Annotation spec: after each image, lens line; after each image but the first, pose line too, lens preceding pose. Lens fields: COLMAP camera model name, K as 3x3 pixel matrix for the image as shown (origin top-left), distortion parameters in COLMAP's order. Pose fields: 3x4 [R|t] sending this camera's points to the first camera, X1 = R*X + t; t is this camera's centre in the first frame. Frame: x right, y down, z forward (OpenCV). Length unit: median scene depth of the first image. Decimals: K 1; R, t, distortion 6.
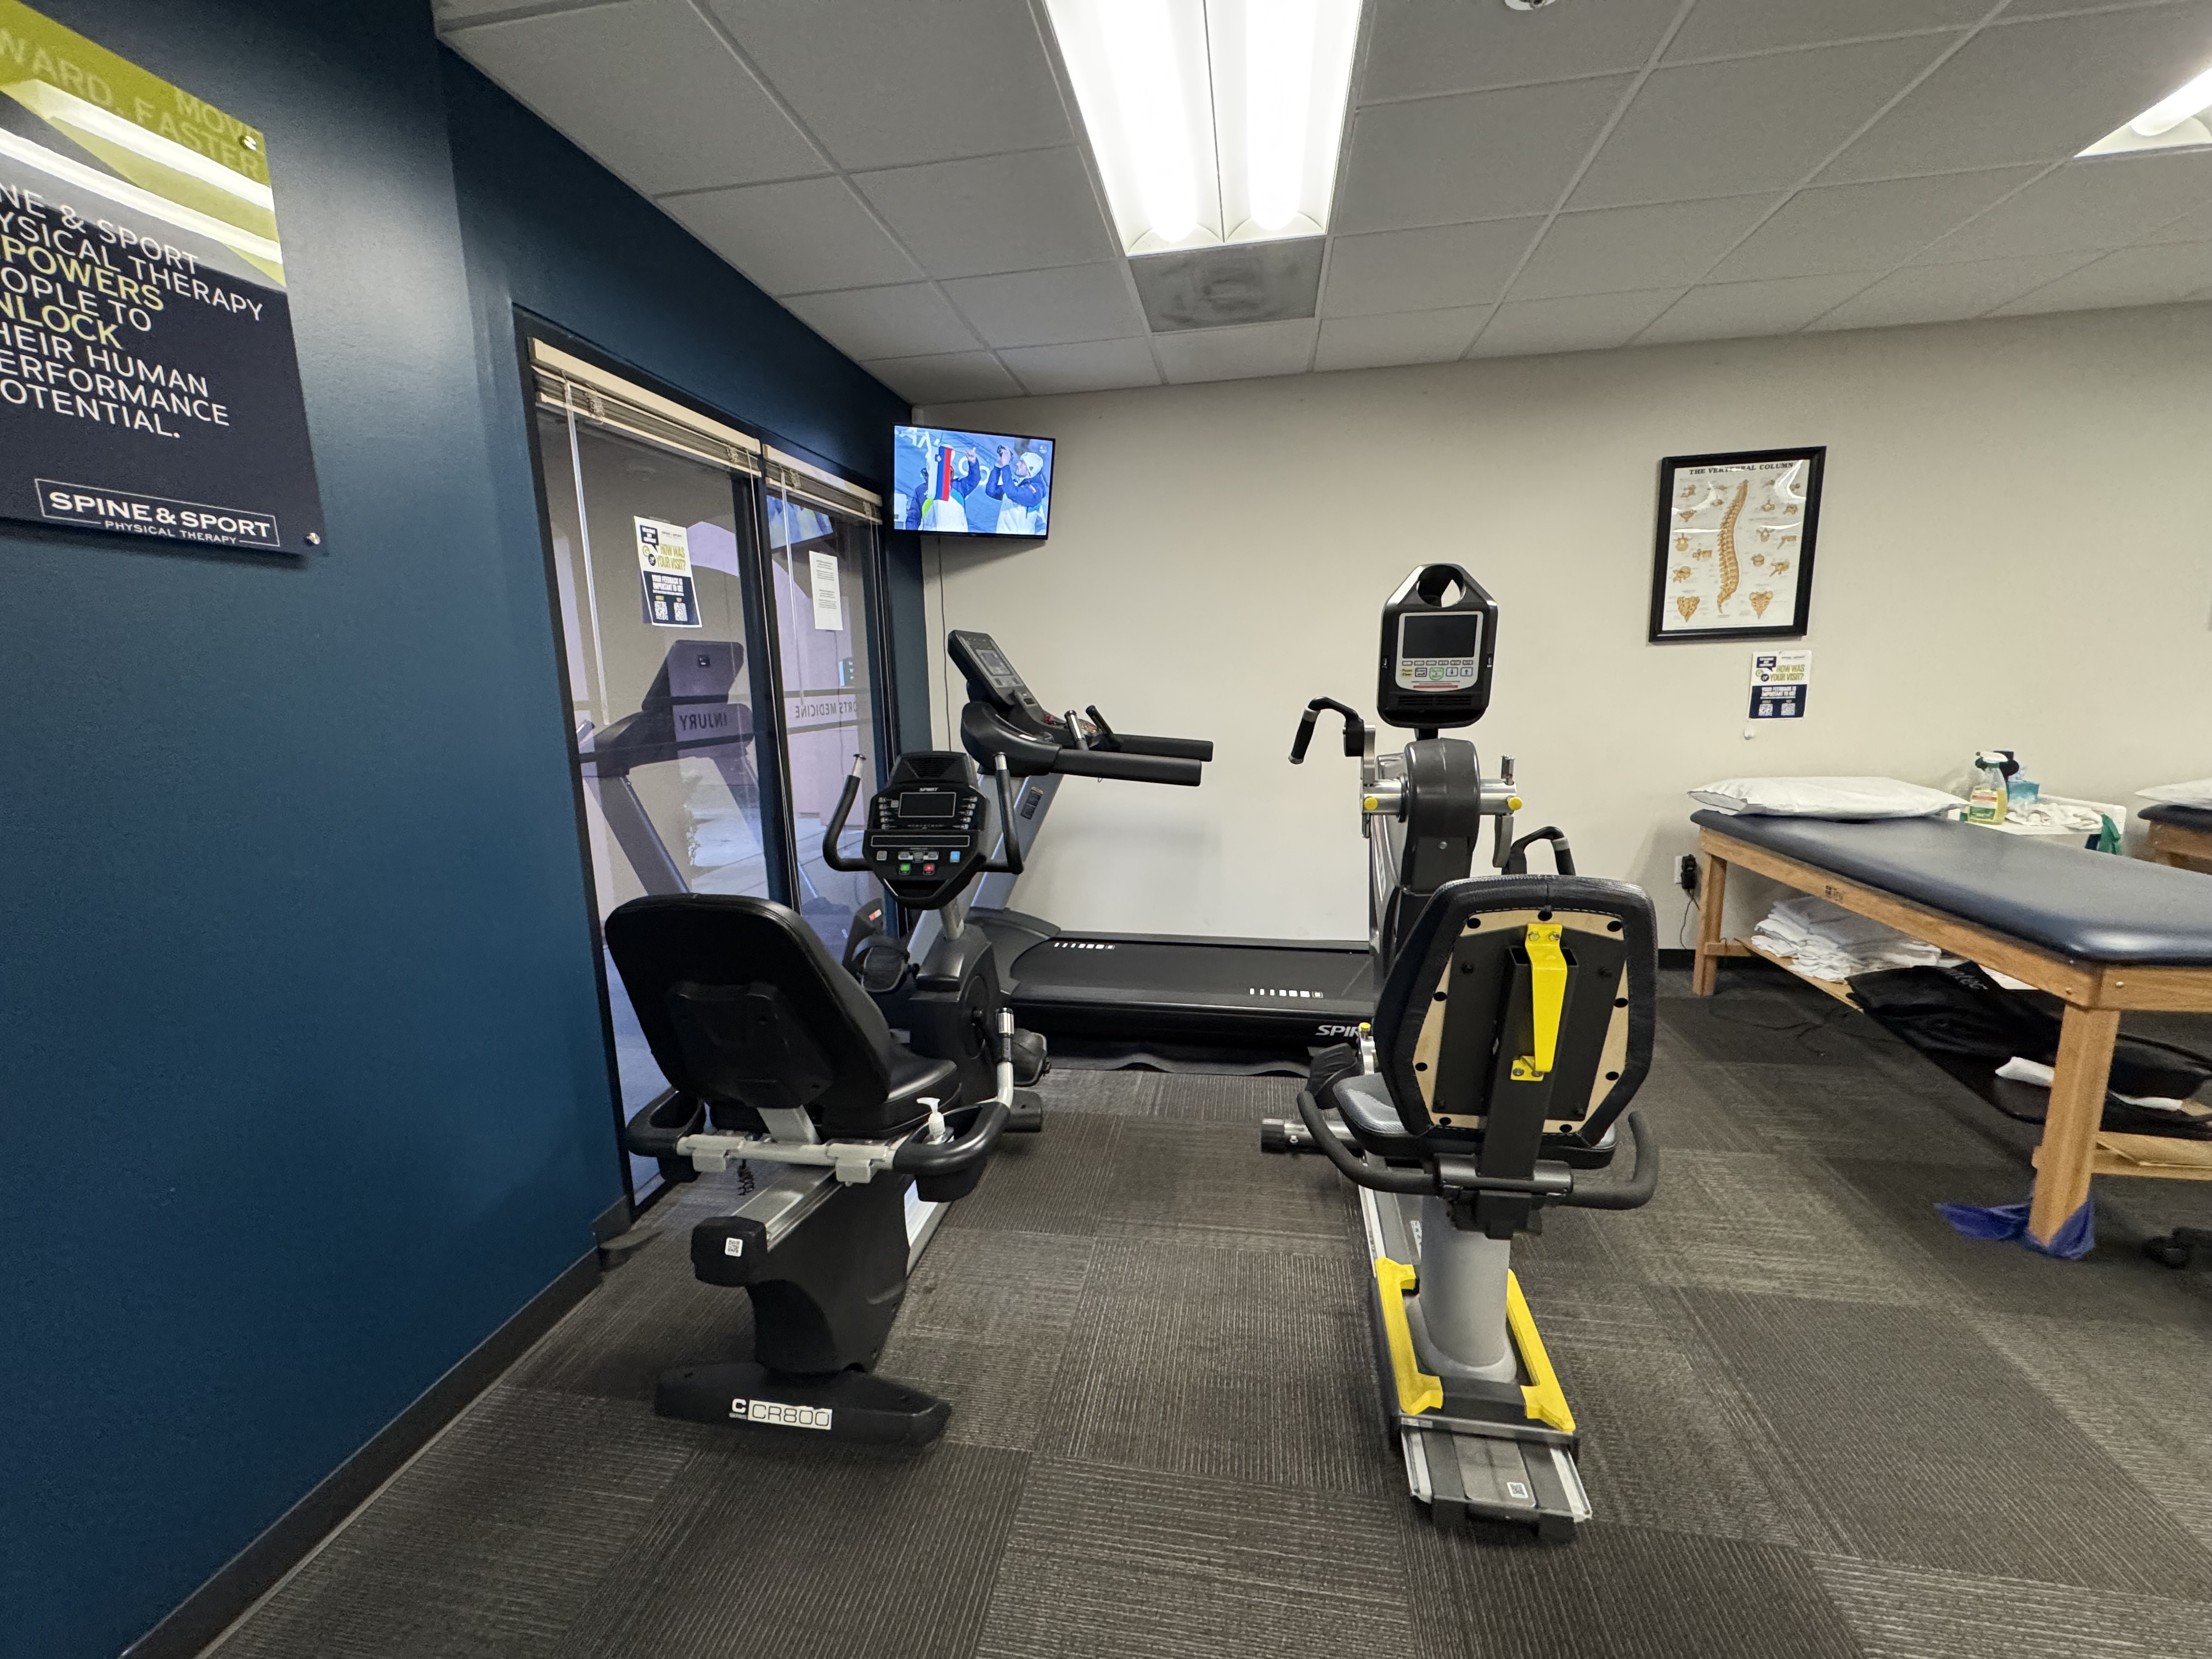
lens RADIAL K [[877.2, 0, 1107.3], [0, 877.2, 823.9], [0, 0, 1]] dist [-0.000467, 0.000204]
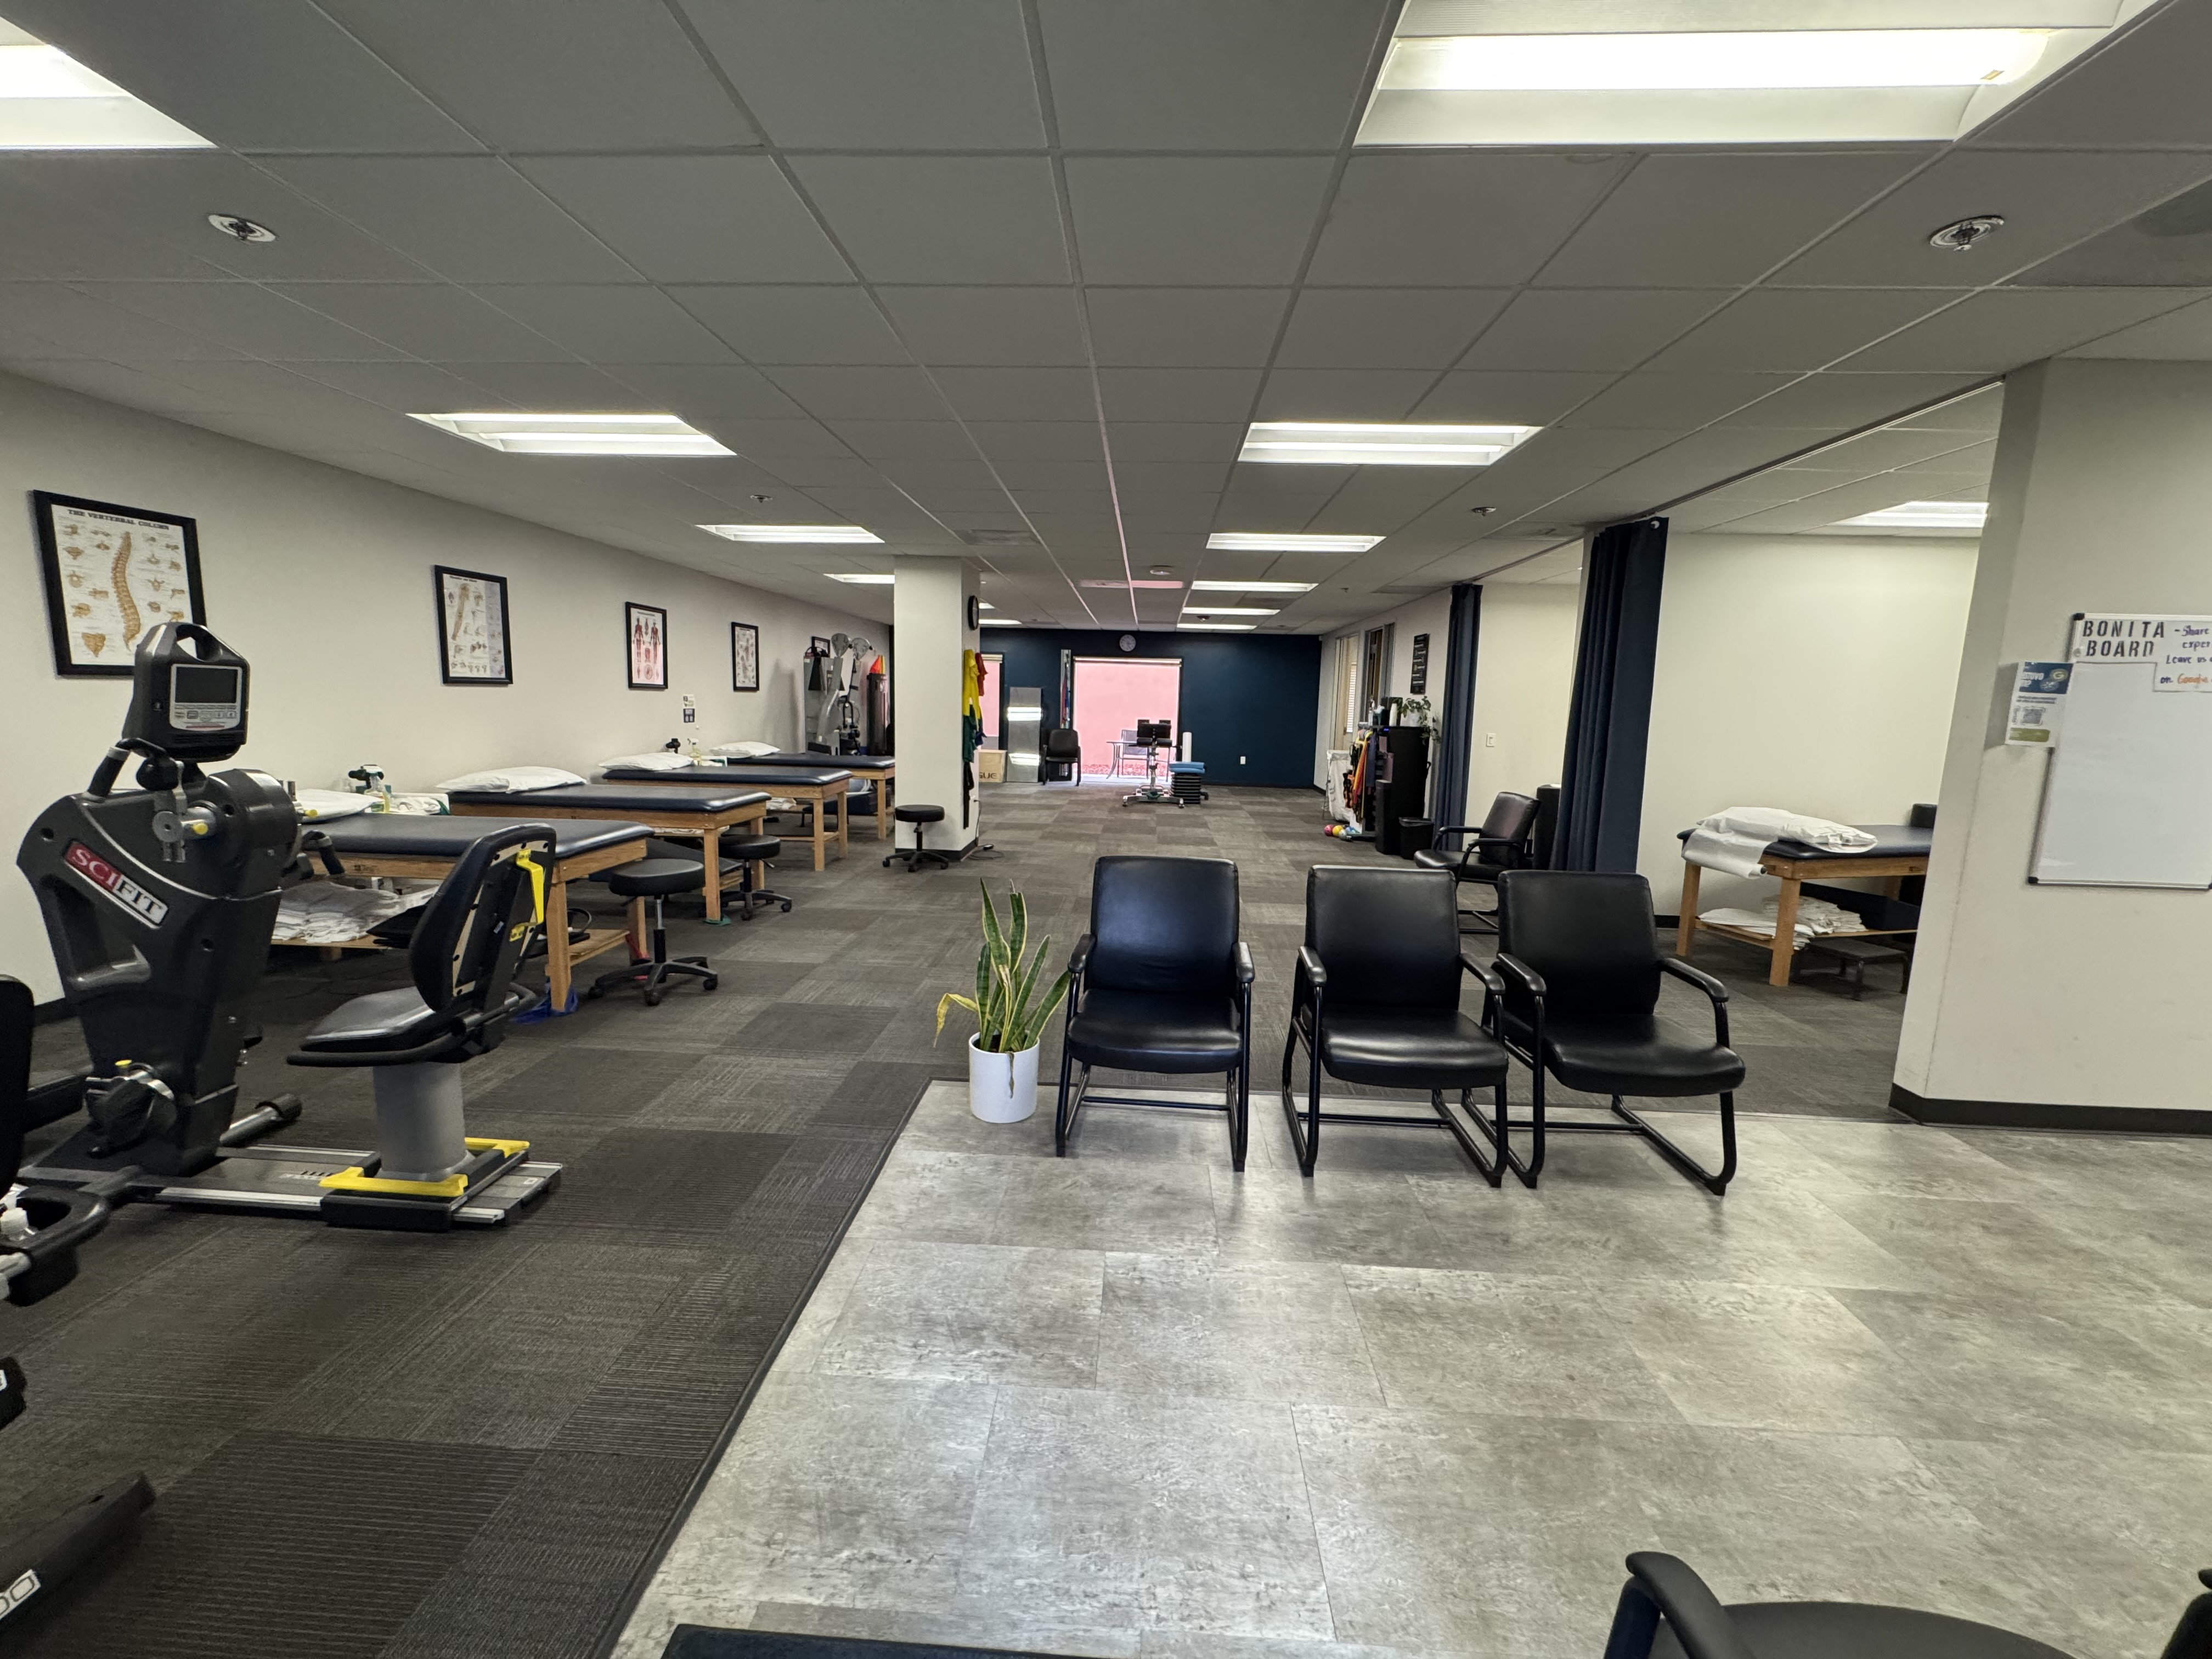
lens RADIAL K [[877.2, 0, 1107.3], [0, 877.2, 823.9], [0, 0, 1]] dist [-0.000467, 0.000204]
pose [[-0.117150, -0.118503, 0.986019, -0.948954], [0.144912, 0.980189, 0.135020, -0.011605], [-0.982485, 0.158703, -0.097657, -0.059207]]
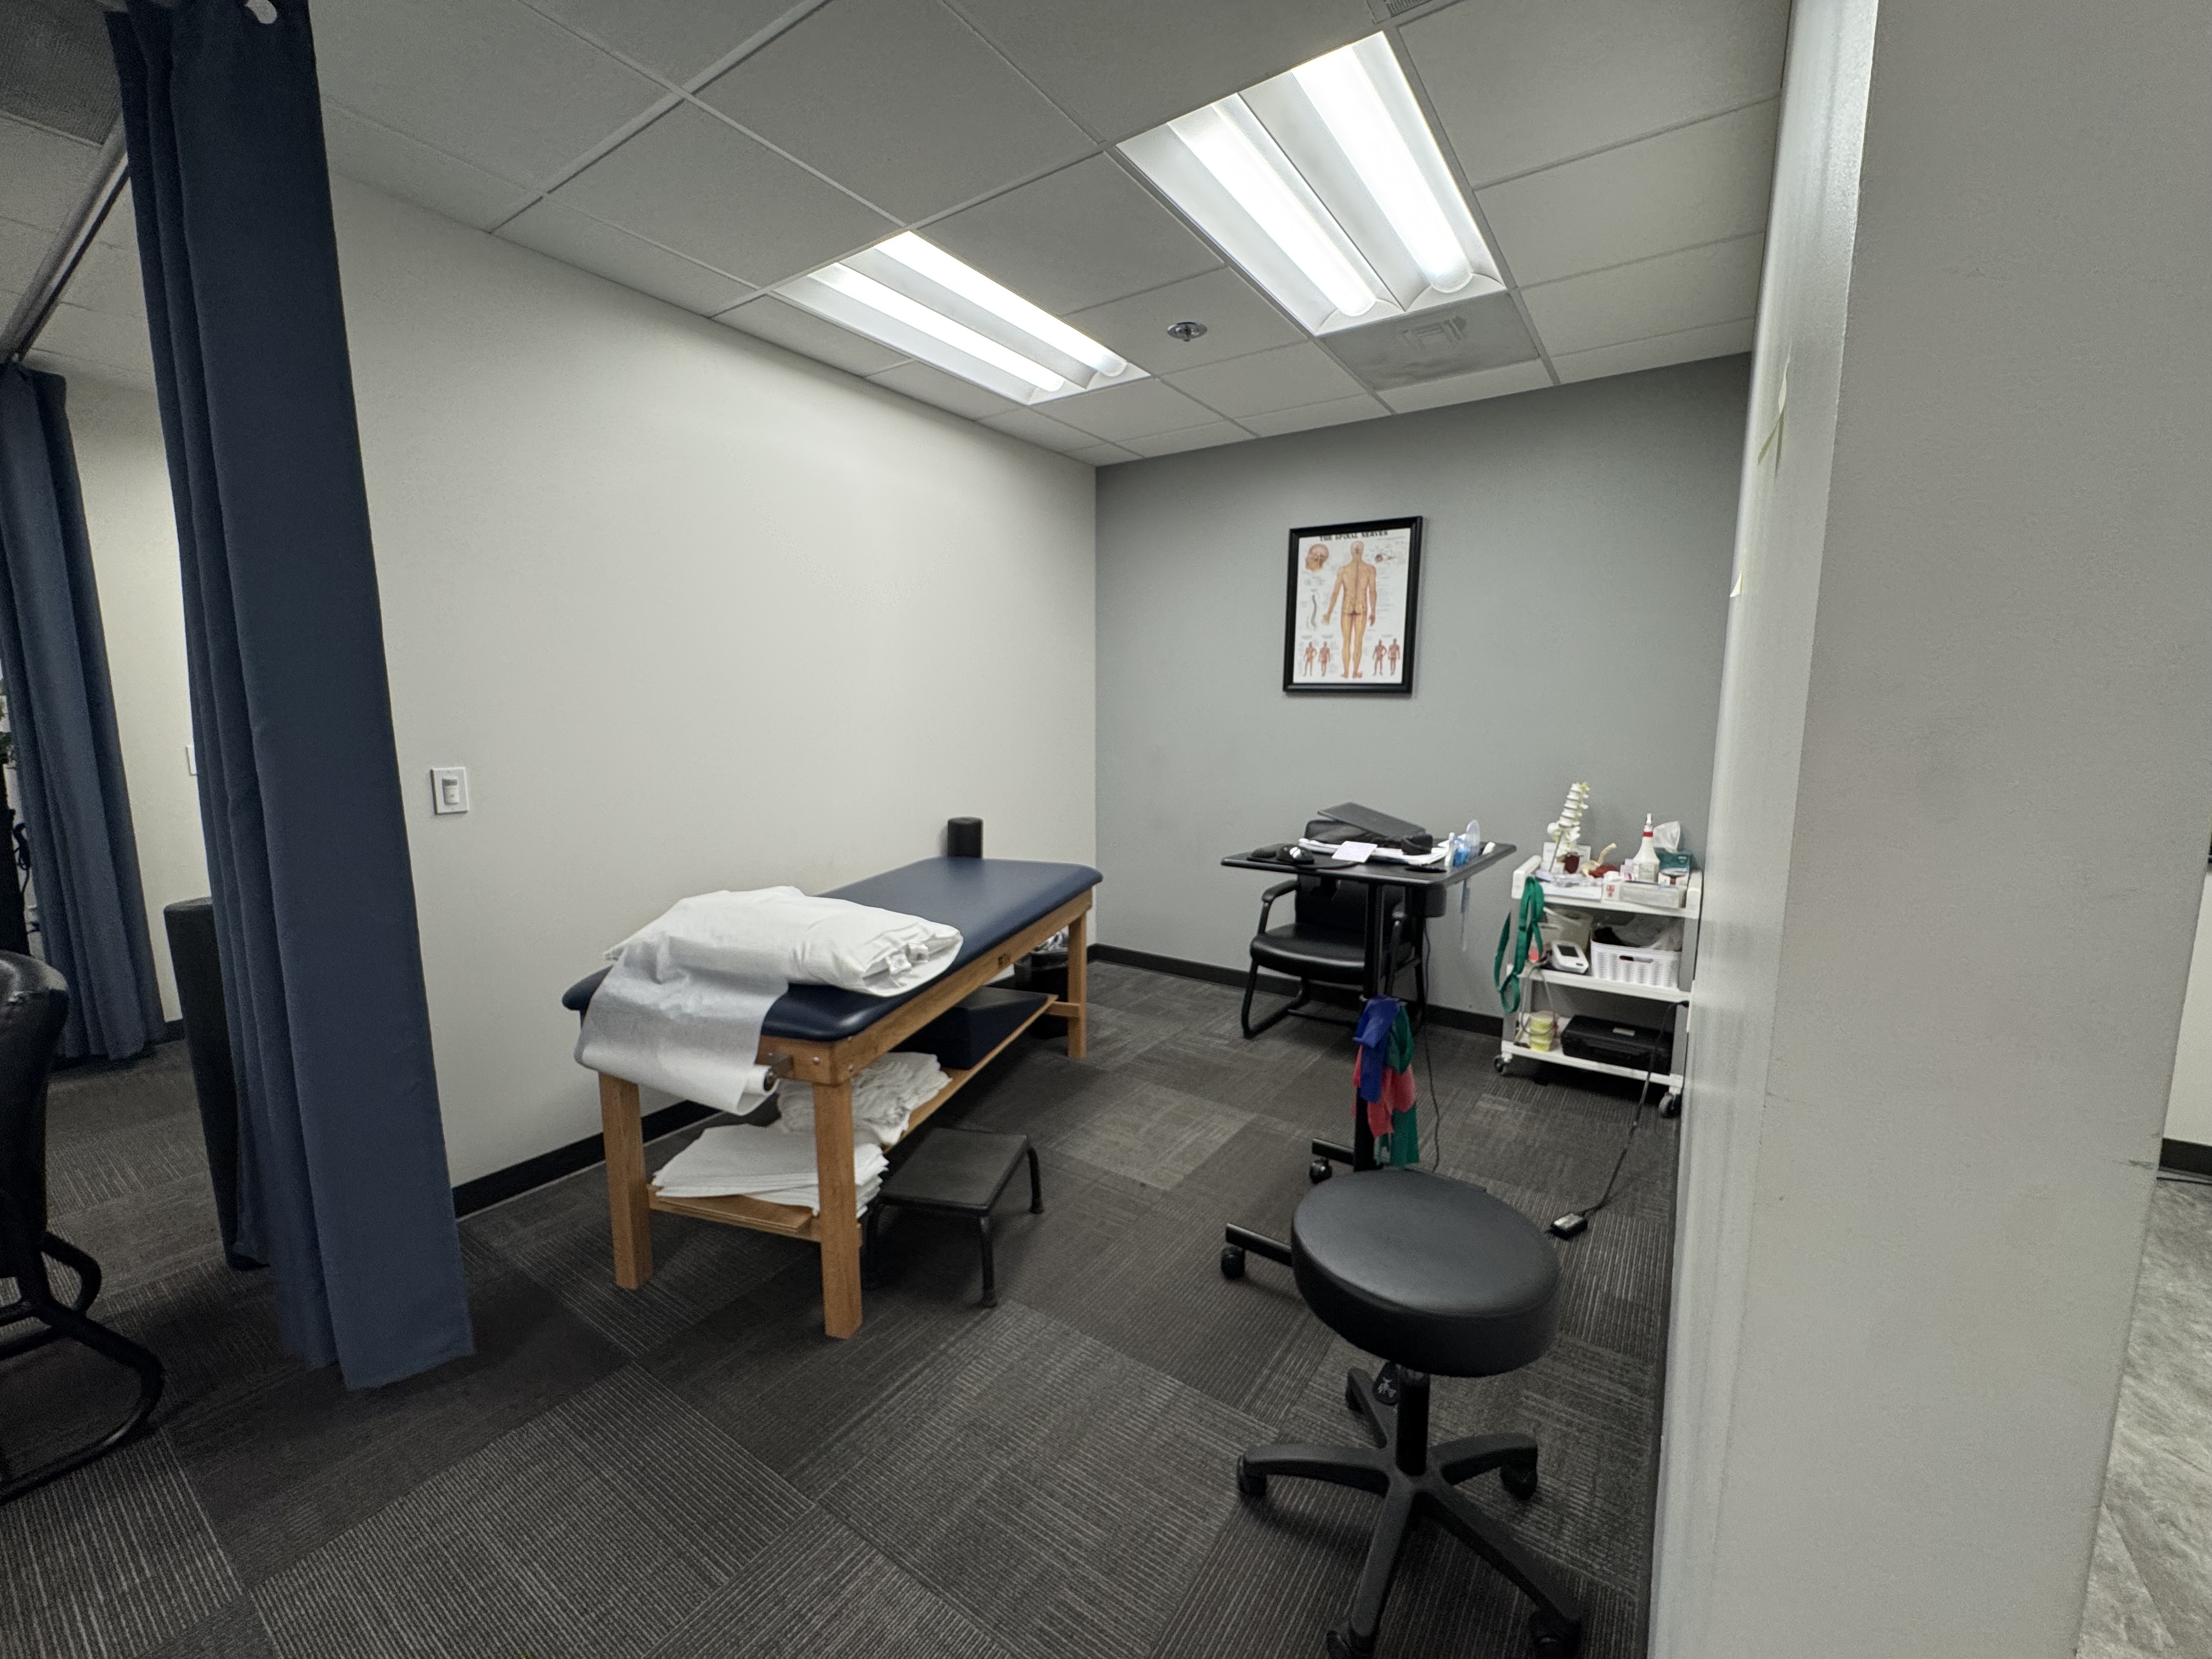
lens RADIAL K [[877.2, 0, 1107.3], [0, 877.2, 823.9], [0, 0, 1]] dist [-0.000467, 0.000204]
pose [[-0.908734, -0.033611, 0.416021, 0.518408], [0.091157, 0.956706, 0.276413, 0.224451], [-0.407300, 0.289109, -0.866327, -1.483261]]
